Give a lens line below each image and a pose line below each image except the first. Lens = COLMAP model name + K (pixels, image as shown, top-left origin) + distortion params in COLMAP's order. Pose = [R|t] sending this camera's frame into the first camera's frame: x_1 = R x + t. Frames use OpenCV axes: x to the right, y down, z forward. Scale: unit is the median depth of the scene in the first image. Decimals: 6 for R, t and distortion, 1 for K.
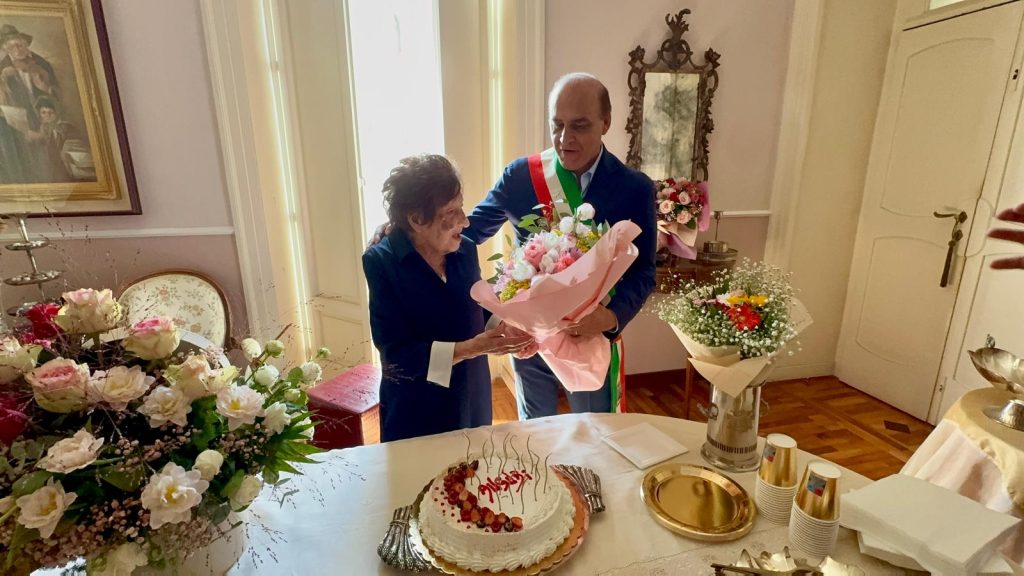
lens RADIAL K [[467.1, 0, 511.8], [0, 467.1, 286.7], [0, 0, 1]] dist [-0.002805, -0.000032]
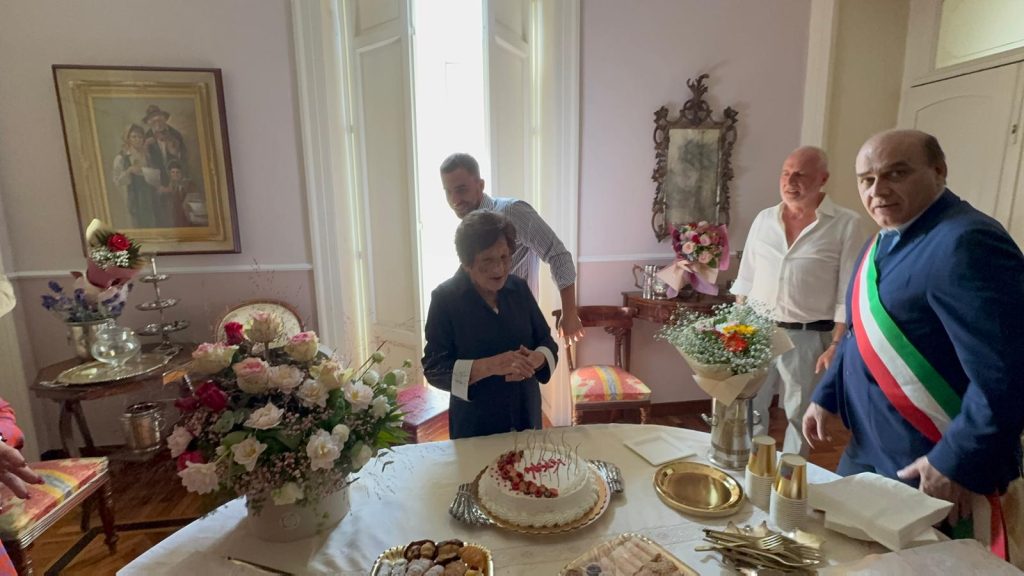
lens RADIAL K [[467.1, 0, 511.8], [0, 467.1, 286.7], [0, 0, 1]] dist [-0.002805, -0.000032]
pose [[0.997171, 0.009313, -0.074581, -0.009608], [-0.014620, 0.997374, -0.070934, 0.011212], [0.073724, 0.071824, 0.994689, -0.243956]]
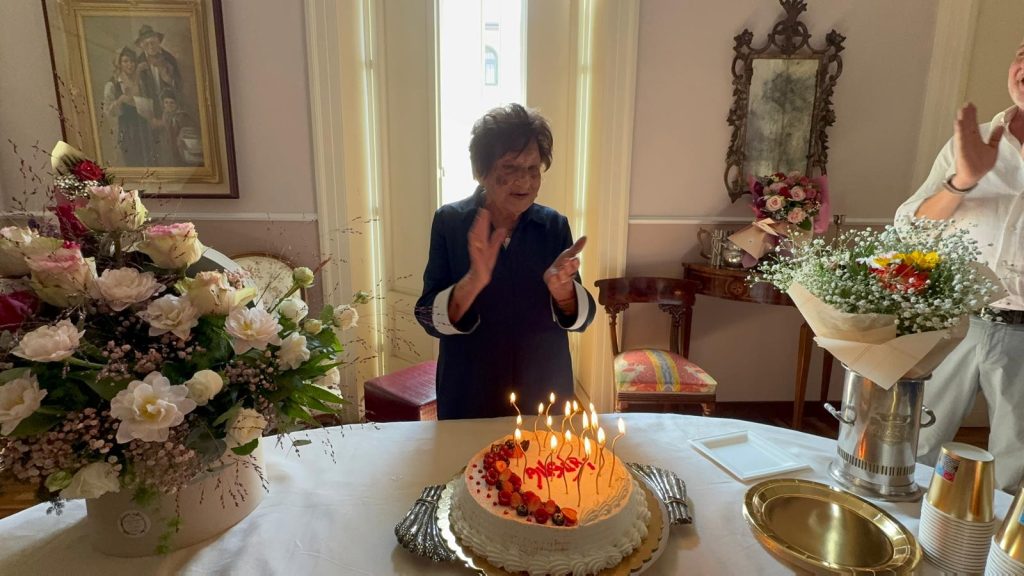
lens RADIAL K [[467.1, 0, 511.8], [0, 467.1, 286.7], [0, 0, 1]] dist [-0.002805, -0.000032]
pose [[0.982975, 0.049279, -0.177008, 0.022487], [-0.060769, 0.996342, -0.060086, 0.122432], [0.173400, 0.069819, 0.982374, 0.141263]]
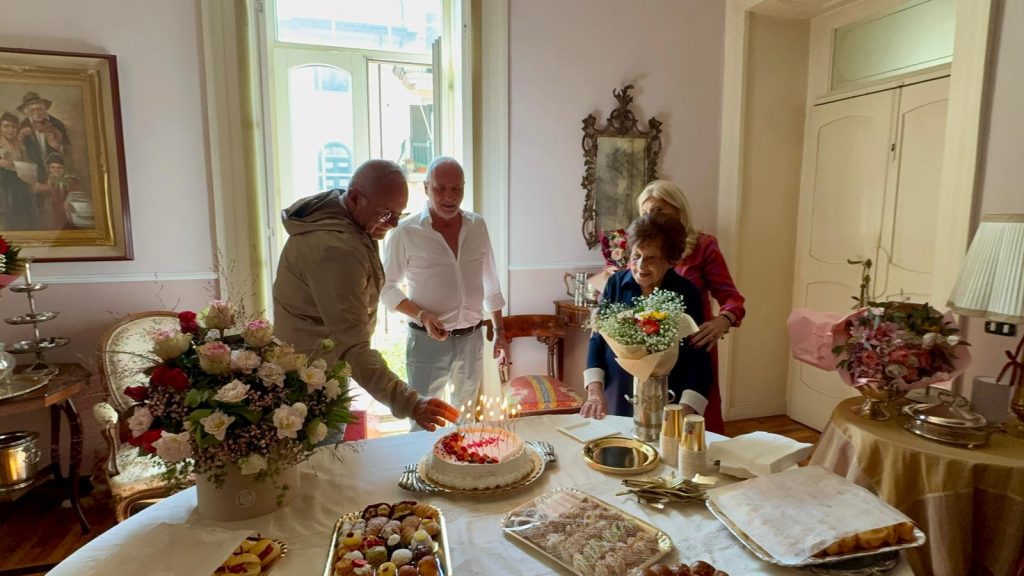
lens RADIAL K [[547.2, 0, 510.9], [0, 547.2, 288.9], [0, 0, 1]] dist [-0.004588, -0.000713]
pose [[0.997126, -0.002287, 0.075722, -0.045432], [0.010794, 0.993636, -0.112123, 0.105668], [-0.074984, 0.112618, 0.990805, -0.513441]]
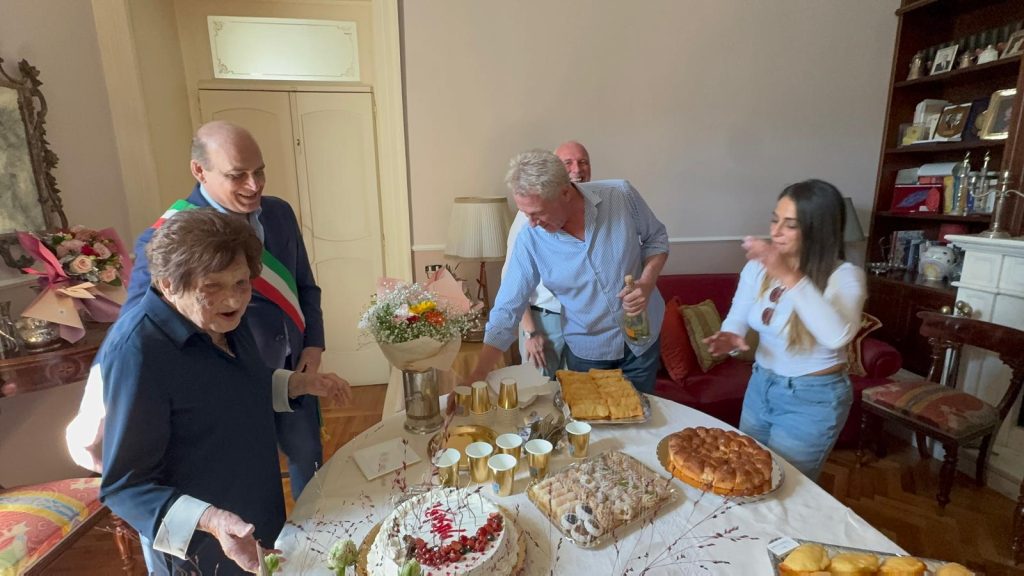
lens RADIAL K [[464.0, 0, 512.0], [0, 464.0, 288.0], [0, 0, 1]] dist [-0.002840, -0.001009]
pose [[0.088135, -0.199061, 0.976016, -0.670466], [0.251509, 0.952529, 0.171559, -0.162184], [-0.963834, 0.230356, 0.134017, 0.424666]]
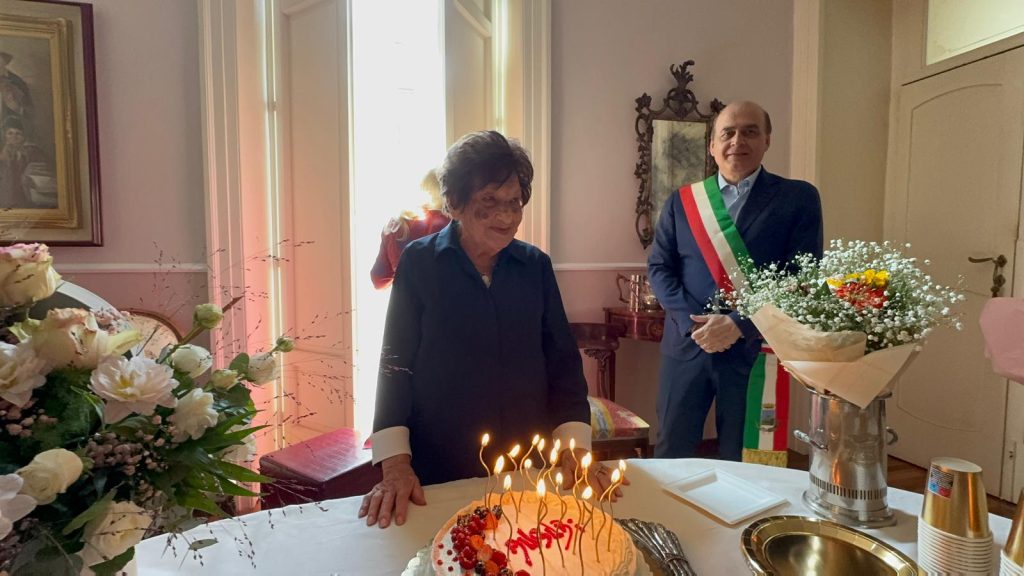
lens RADIAL K [[467.1, 0, 511.8], [0, 467.1, 286.7], [0, 0, 1]] dist [-0.002805, -0.000032]
pose [[0.999765, 0.006372, 0.020724, -0.057072], [-0.002377, 0.982292, -0.187343, 0.147021], [-0.021551, 0.187250, 0.982076, 0.217524]]
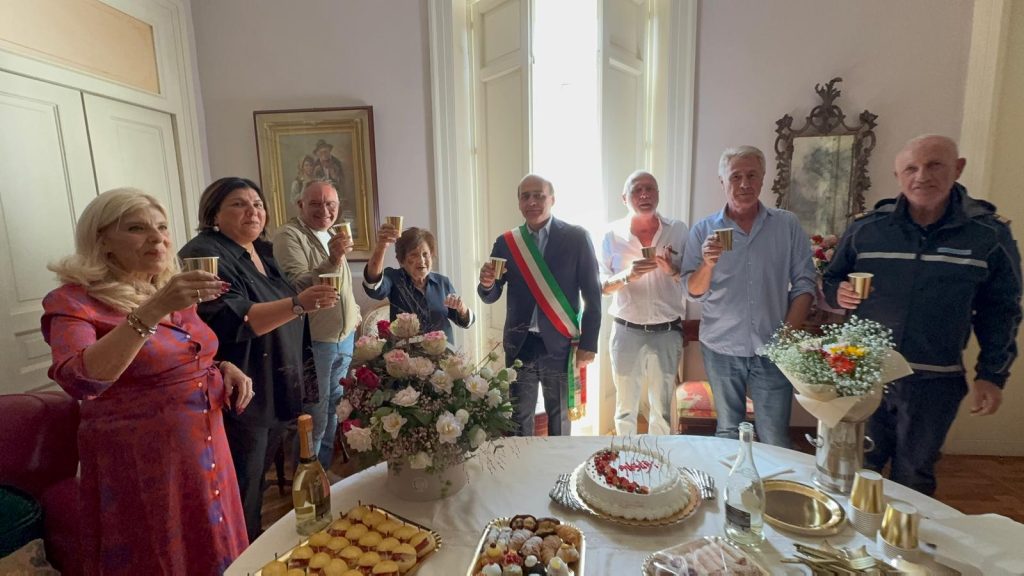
lens RADIAL K [[467.1, 0, 511.8], [0, 467.1, 286.7], [0, 0, 1]] dist [-0.002805, -0.000032]
pose [[0.950922, 0.036127, -0.307316, 0.026615], [-0.062998, 0.994964, -0.077967, 0.010987], [0.302951, 0.093501, 0.948408, -0.364735]]
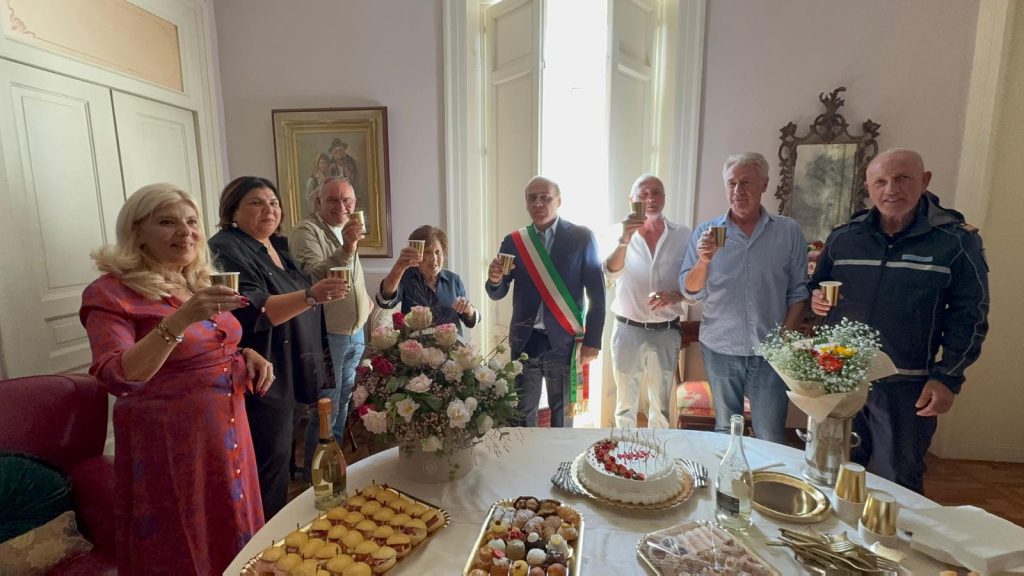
lens RADIAL K [[467.1, 0, 511.8], [0, 467.1, 286.7], [0, 0, 1]] dist [-0.002805, -0.000032]
pose [[0.946499, 0.056651, -0.317694, 0.039669], [-0.085123, 0.993433, -0.076455, 0.023921], [0.311276, 0.099408, 0.945106, -0.426212]]
